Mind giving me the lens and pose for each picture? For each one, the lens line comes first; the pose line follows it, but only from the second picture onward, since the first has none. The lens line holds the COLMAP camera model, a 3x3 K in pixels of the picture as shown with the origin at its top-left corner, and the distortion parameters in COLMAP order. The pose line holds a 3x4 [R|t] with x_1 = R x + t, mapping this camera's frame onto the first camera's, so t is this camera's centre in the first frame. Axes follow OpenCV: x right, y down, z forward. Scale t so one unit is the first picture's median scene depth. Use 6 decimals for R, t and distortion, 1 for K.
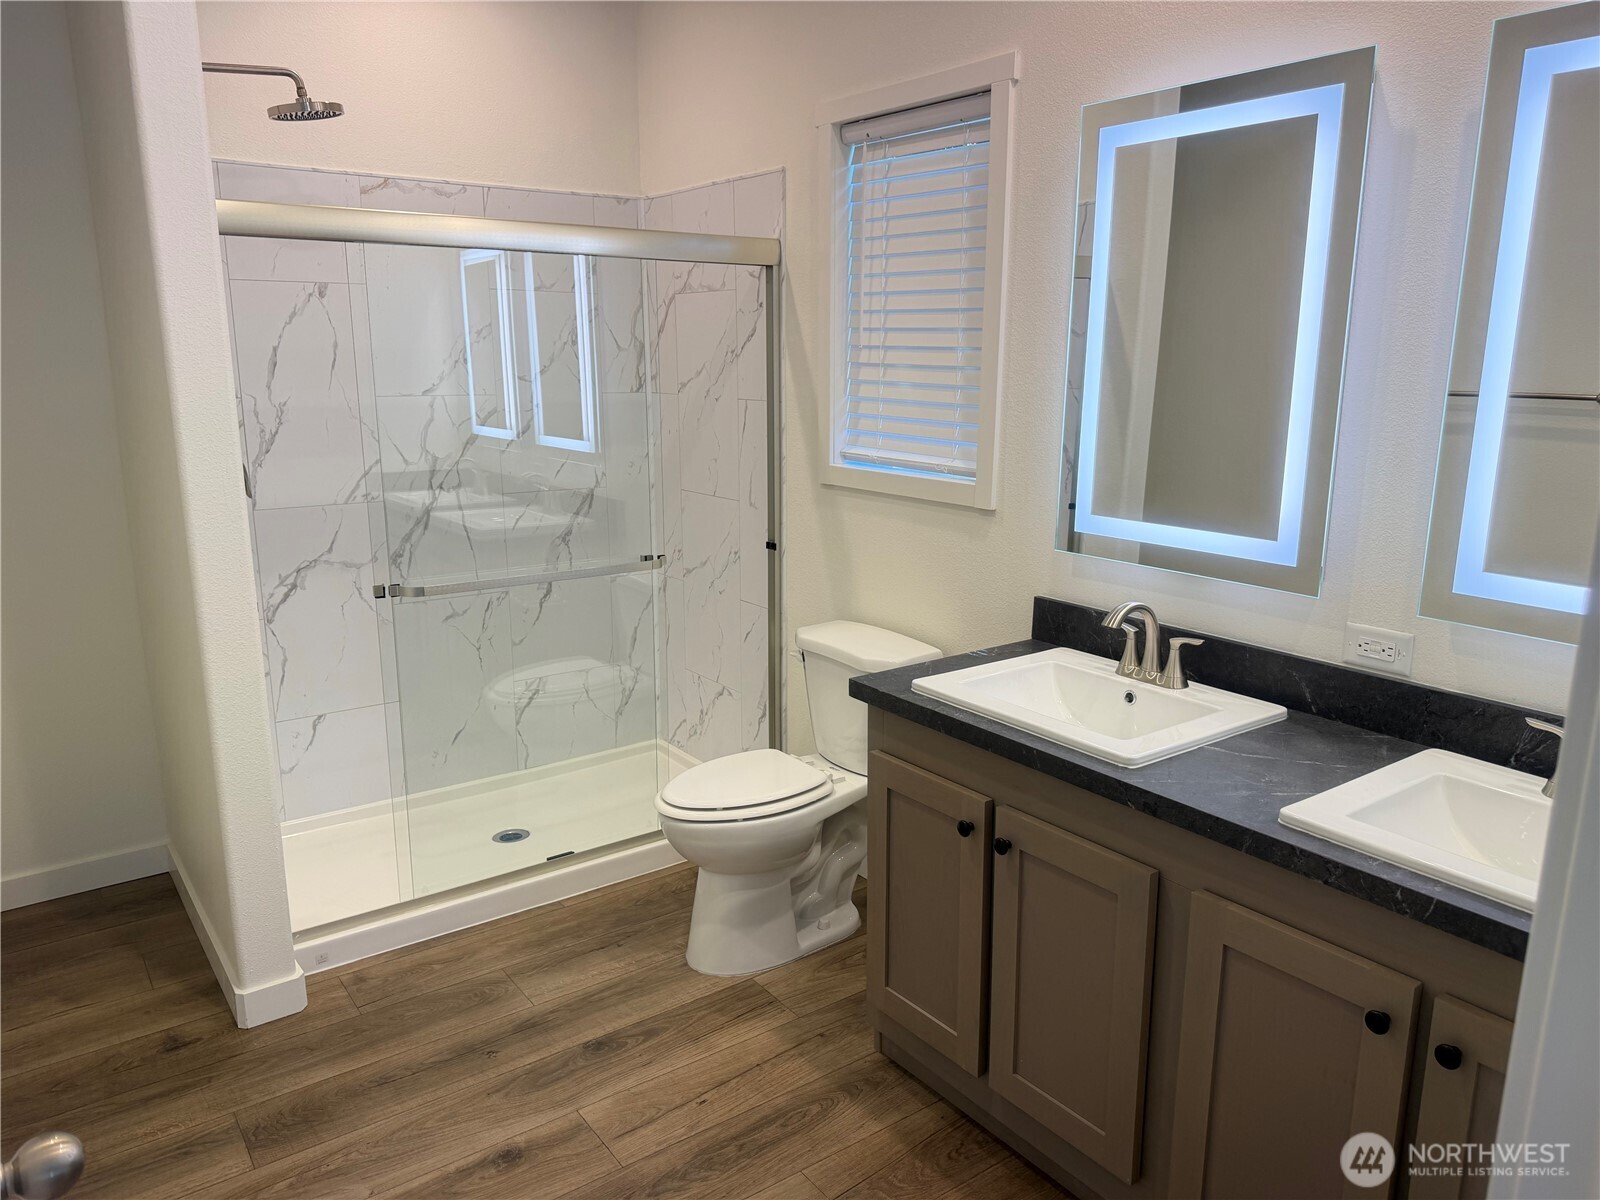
lens RADIAL K [[1142.0, 0, 800.0], [0, 1142.0, 600.0], [0, 0, 1]] dist [0.040173, -0.002044]
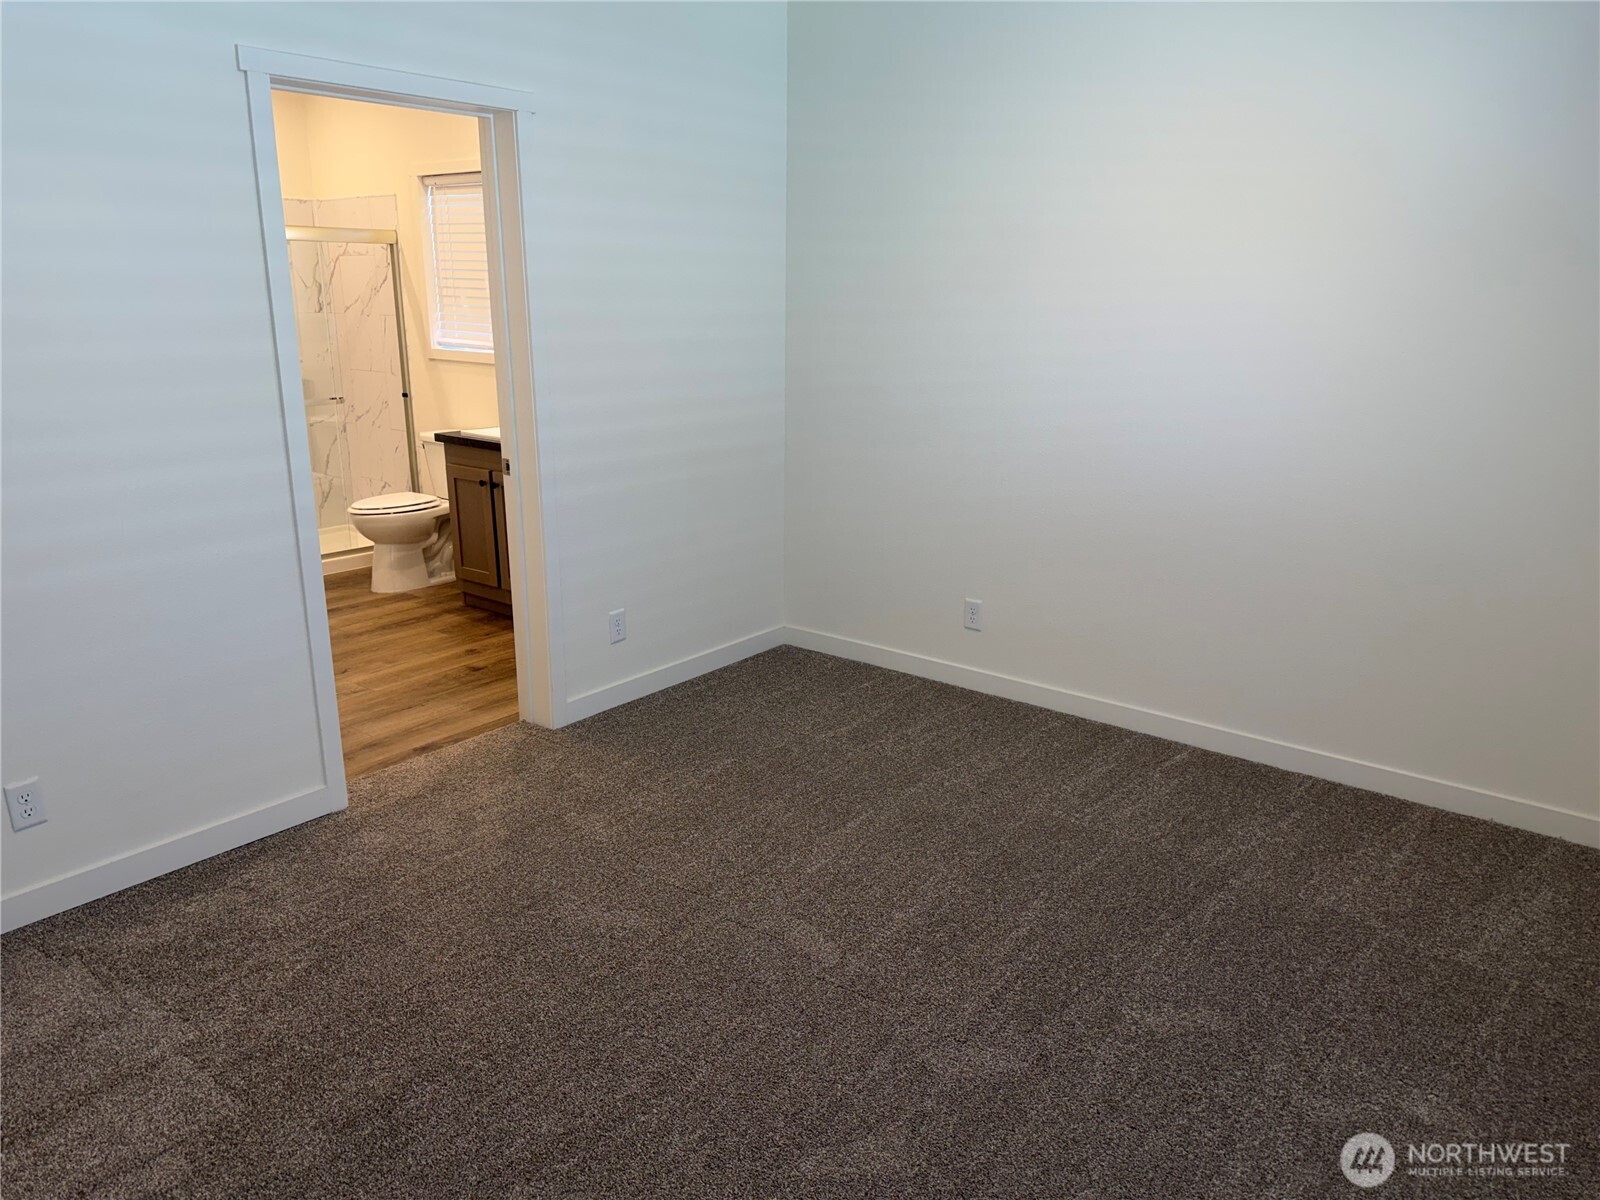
lens RADIAL K [[1140.8, 0, 834.5], [0, 1140.8, 599.0], [0, 0, 1]] dist [-0.003044, -0.001793]
pose [[0.957007, -0.065818, 0.282498, 0.115251], [0.052612, 0.997149, 0.054090, 0.260225], [-0.285253, -0.036902, 0.957742, -1.164916]]
